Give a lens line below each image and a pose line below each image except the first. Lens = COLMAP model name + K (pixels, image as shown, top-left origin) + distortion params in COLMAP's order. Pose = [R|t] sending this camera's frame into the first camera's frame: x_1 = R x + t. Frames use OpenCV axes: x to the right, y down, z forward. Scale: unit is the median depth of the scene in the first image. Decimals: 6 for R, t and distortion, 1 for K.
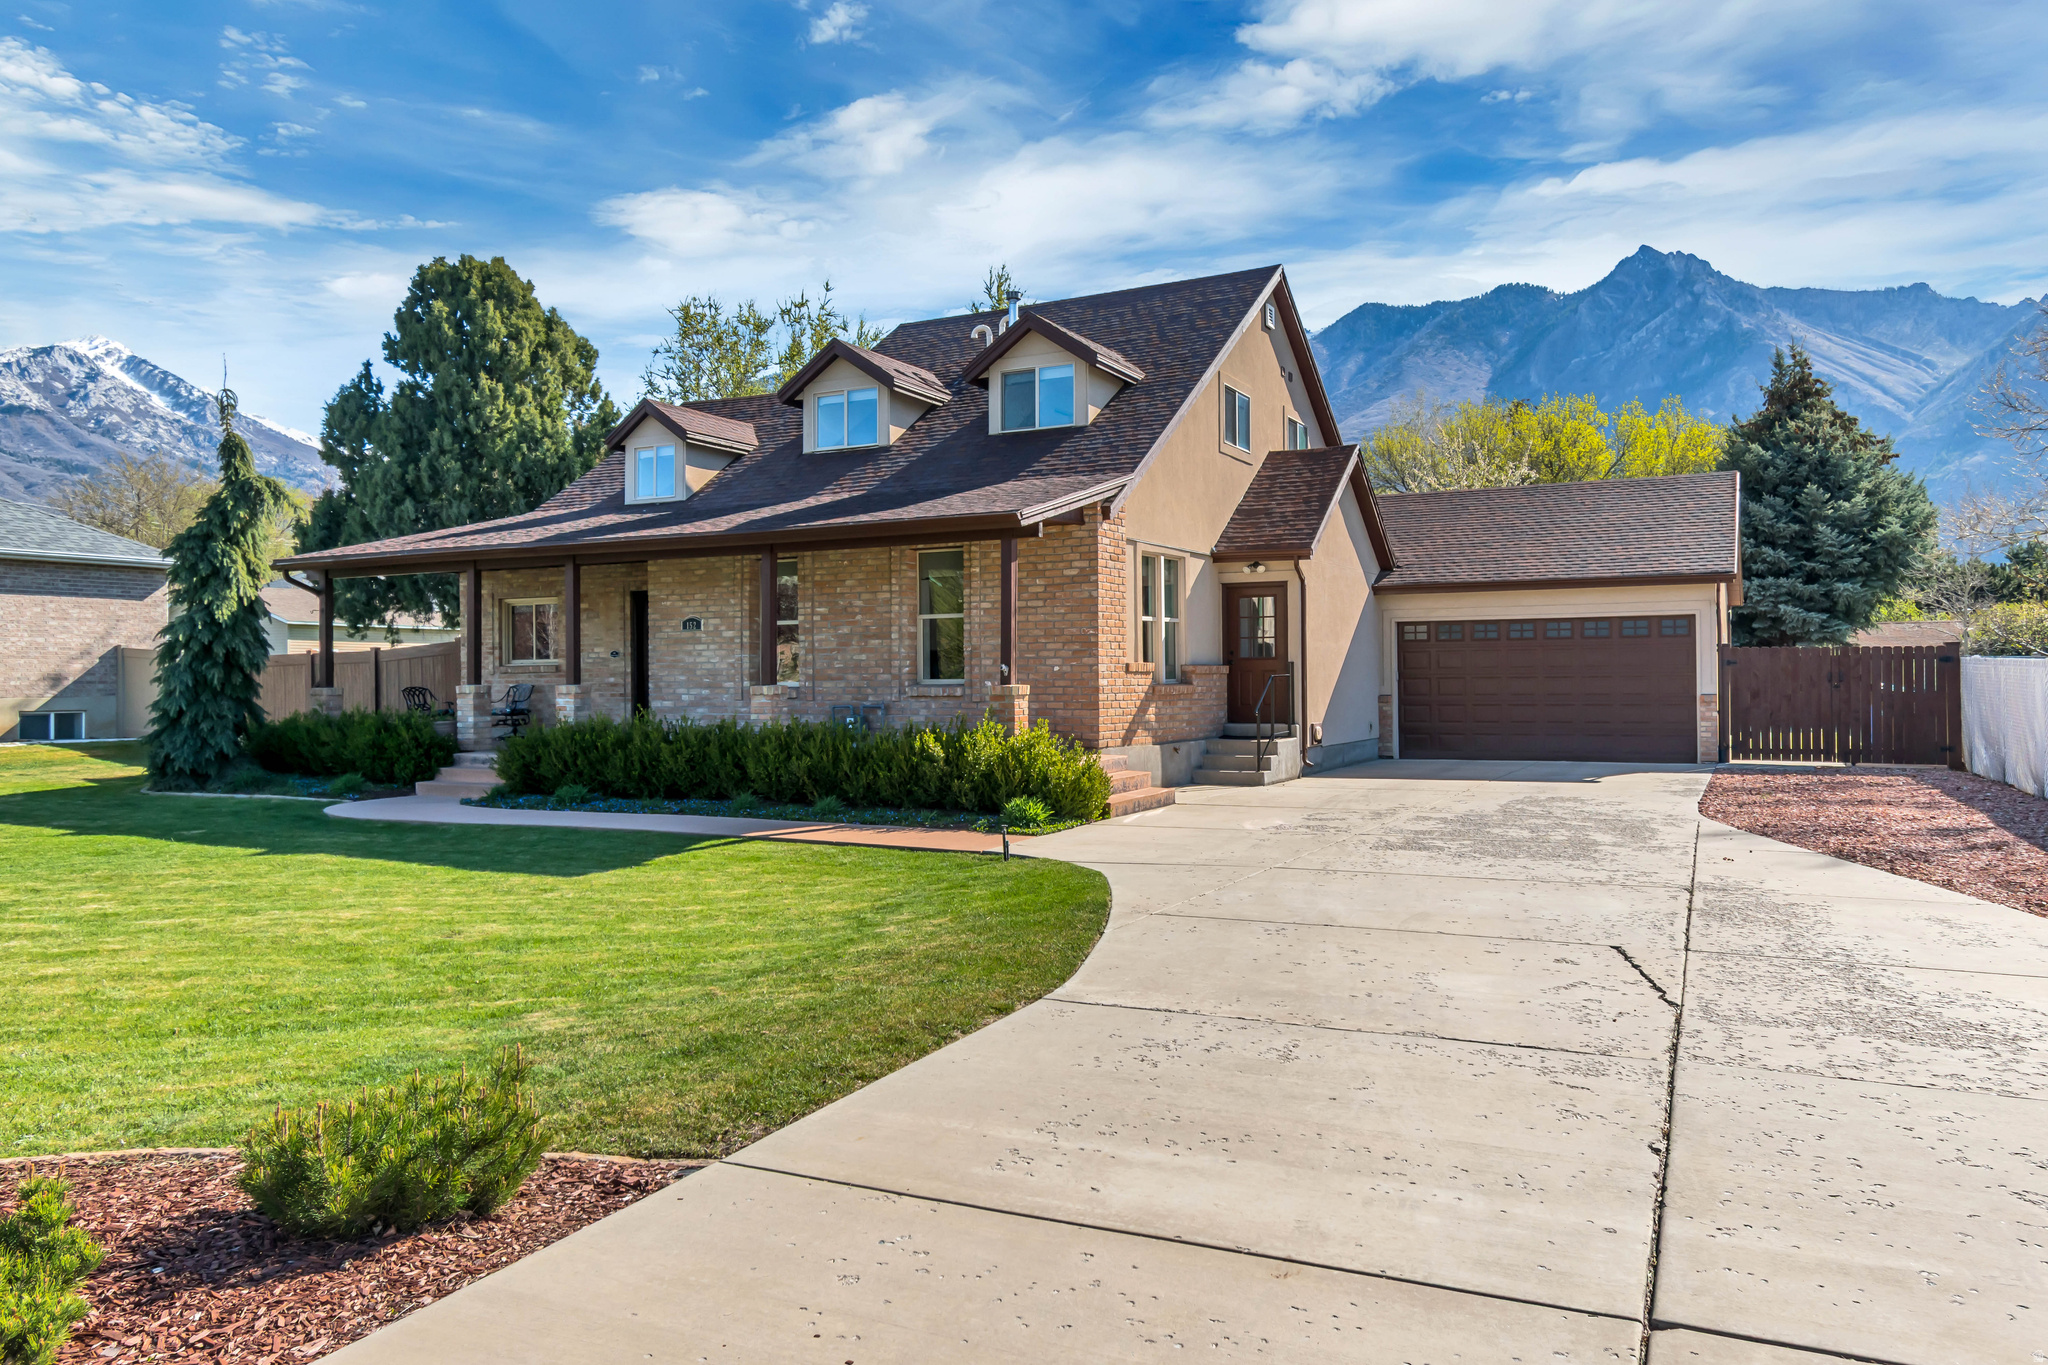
lens RADIAL K [[1465.5, 0, 1019.0], [0, 1465.5, 681.4], [0, 0, 1]] dist [0.001822, 0.000162]
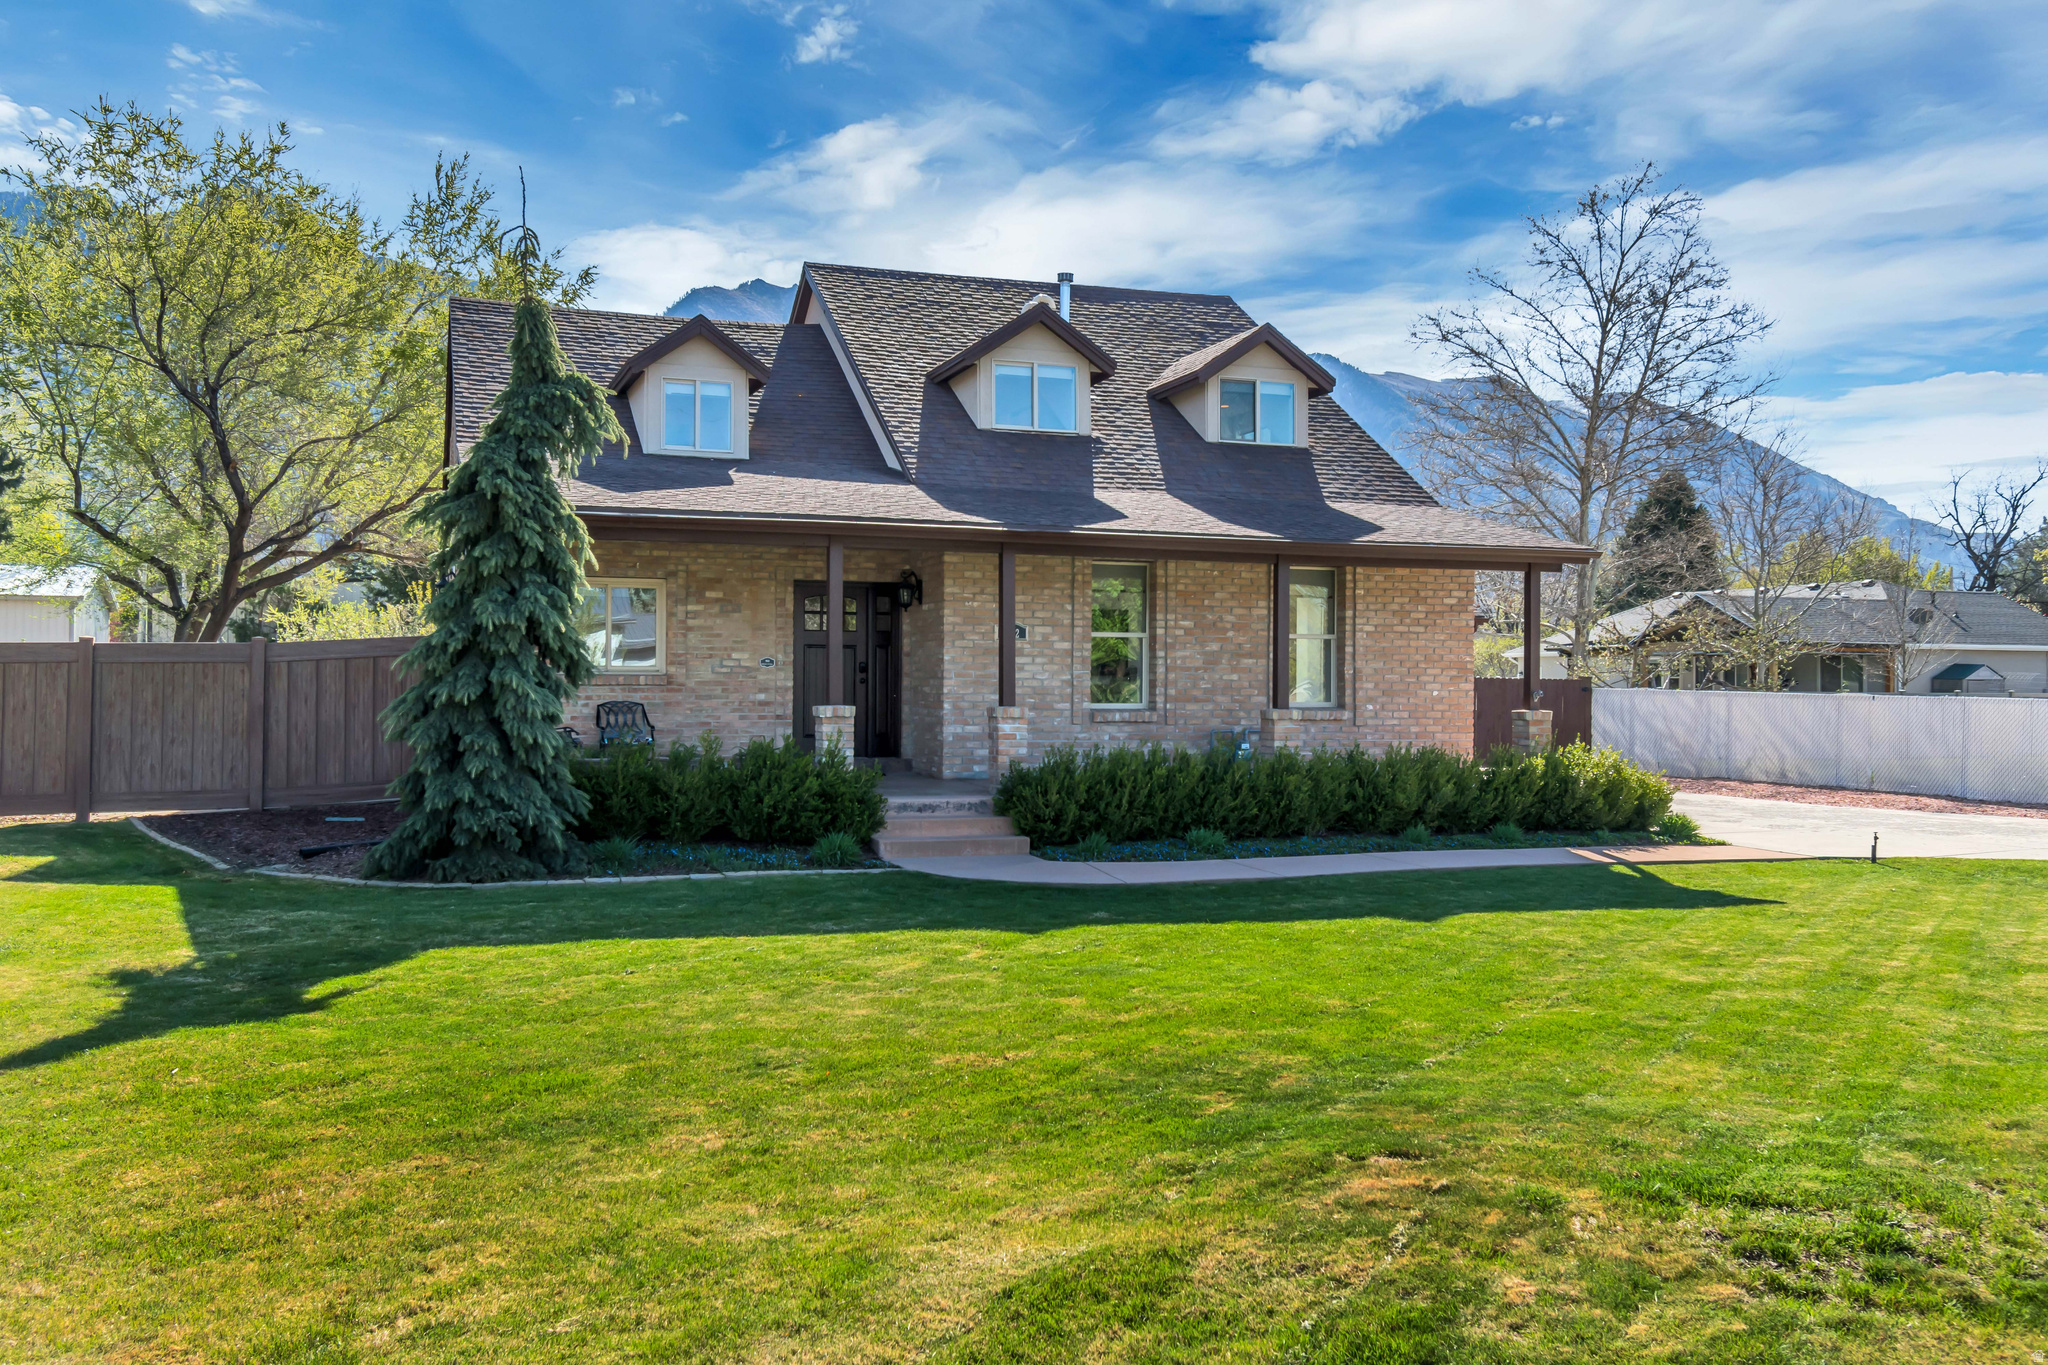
lens RADIAL K [[1689.5, 0, 1026.7], [0, 1689.5, 690.3], [0, 0, 1]] dist [0.001489, -0.001660]
pose [[0.668287, 0.010093, 0.743835, -0.916624], [-0.011015, 0.999933, -0.003672, -0.002911], [-0.743822, -0.005739, 0.668353, 0.362894]]
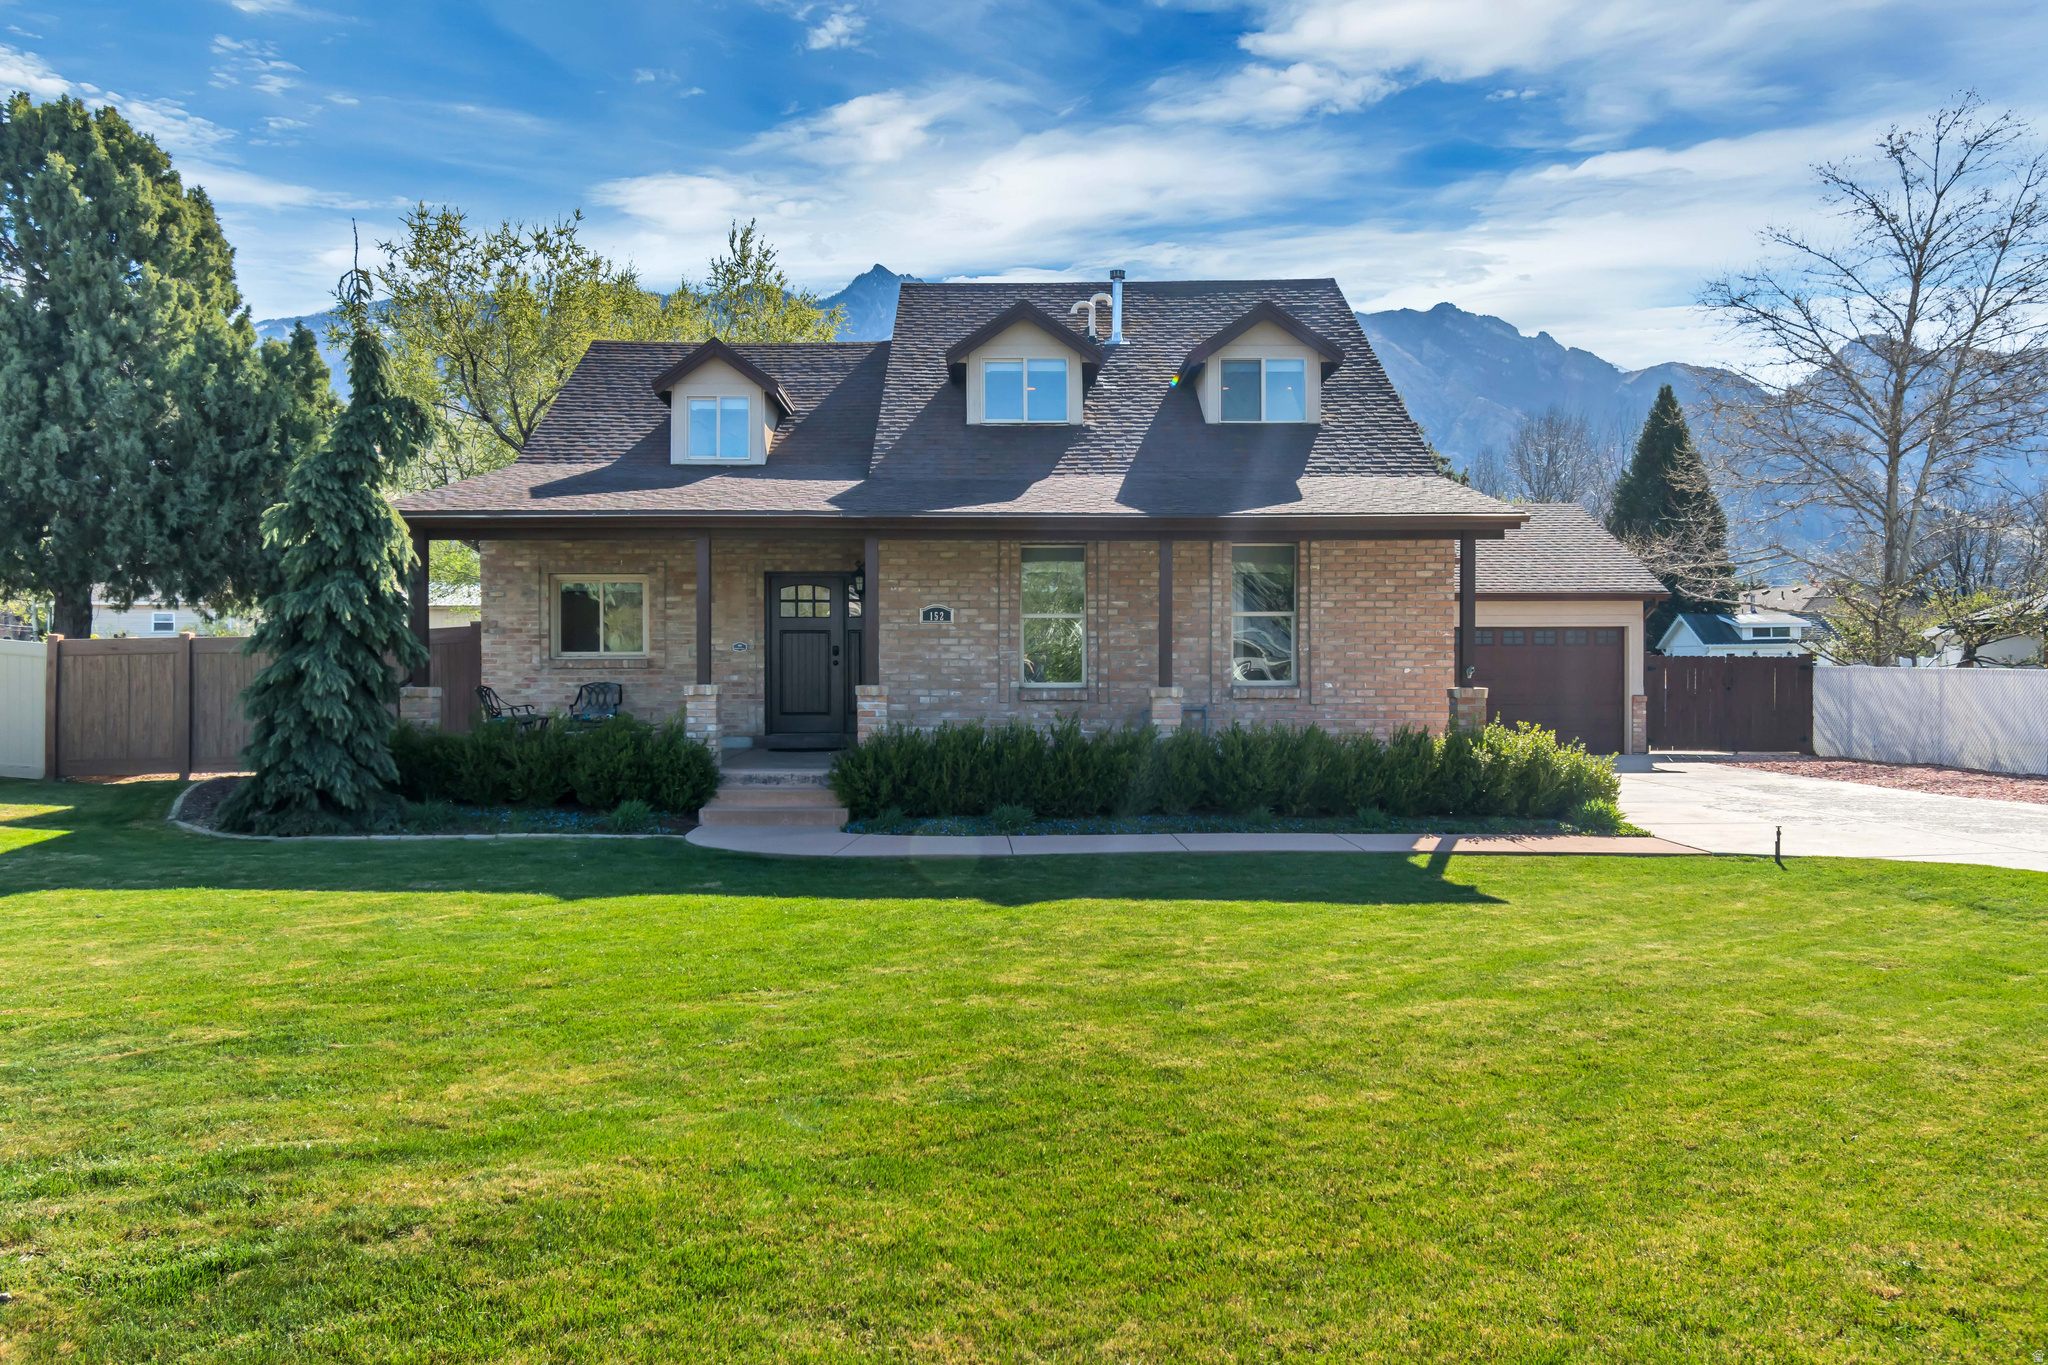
lens RADIAL K [[1512.5, 0, 1022.2], [0, 1512.5, 673.8], [0, 0, 1]] dist [0.002530, -0.005138]
pose [[0.878540, 0.006640, 0.477622, -0.601296], [-0.005468, 0.999978, -0.003844, -0.001131], [-0.477637, 0.000766, 0.878557, 0.196355]]
